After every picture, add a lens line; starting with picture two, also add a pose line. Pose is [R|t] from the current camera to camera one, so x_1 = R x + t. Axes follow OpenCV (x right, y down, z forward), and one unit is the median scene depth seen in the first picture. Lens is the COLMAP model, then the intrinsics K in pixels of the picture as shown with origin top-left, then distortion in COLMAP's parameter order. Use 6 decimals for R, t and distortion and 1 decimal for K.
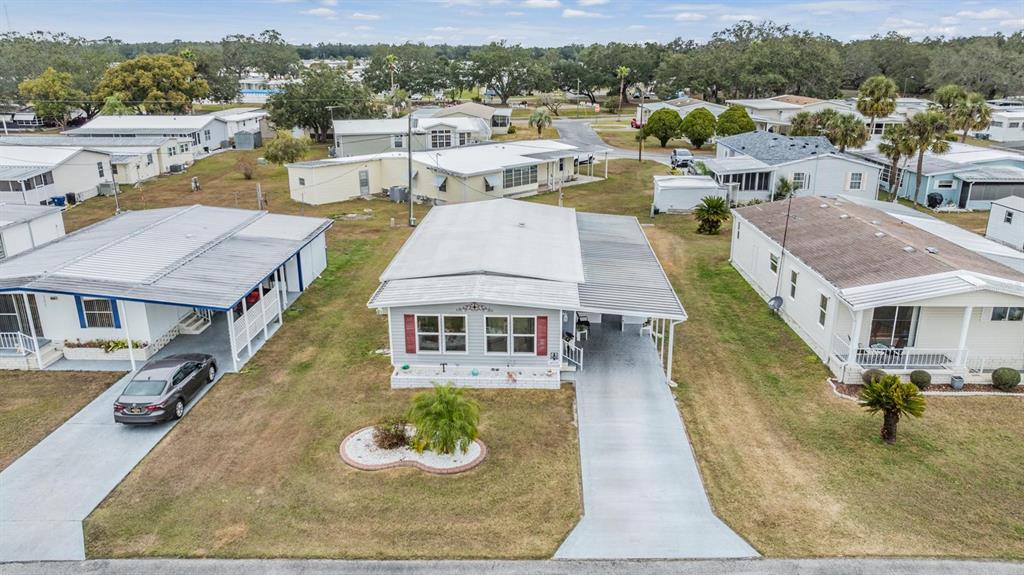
lens RADIAL K [[721.5, 0, 512.0], [0, 721.5, 287.5], [0, 0, 1]] dist [-0.009288, 0.000433]
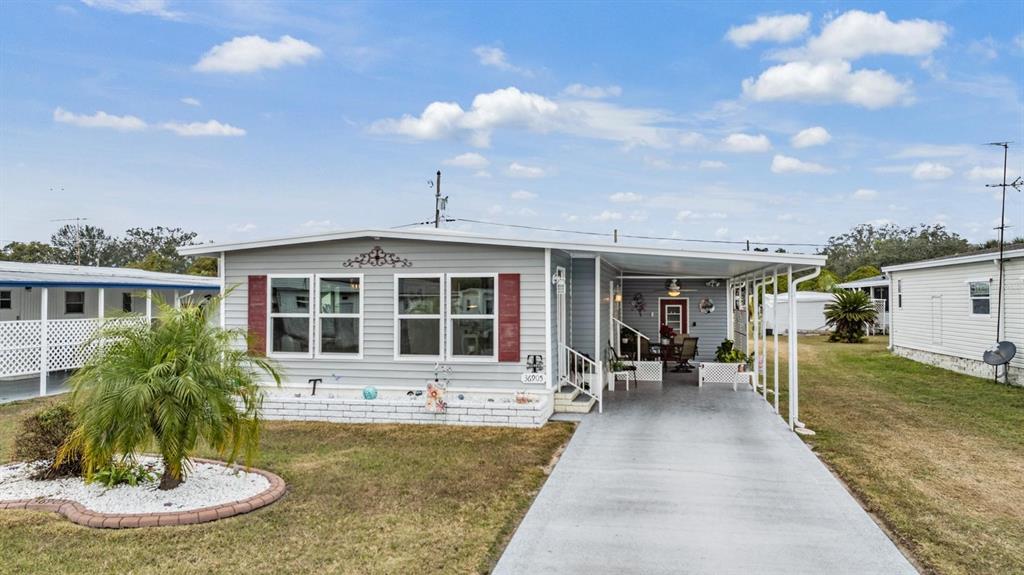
lens RADIAL K [[721.5, 0, 512.0], [0, 721.5, 287.5], [0, 0, 1]] dist [-0.009288, 0.000433]
pose [[0.987675, 0.000264, -0.156520, 0.117786], [-0.050718, 0.946584, -0.318444, 0.199296], [0.148075, 0.322458, 0.934930, 0.542433]]
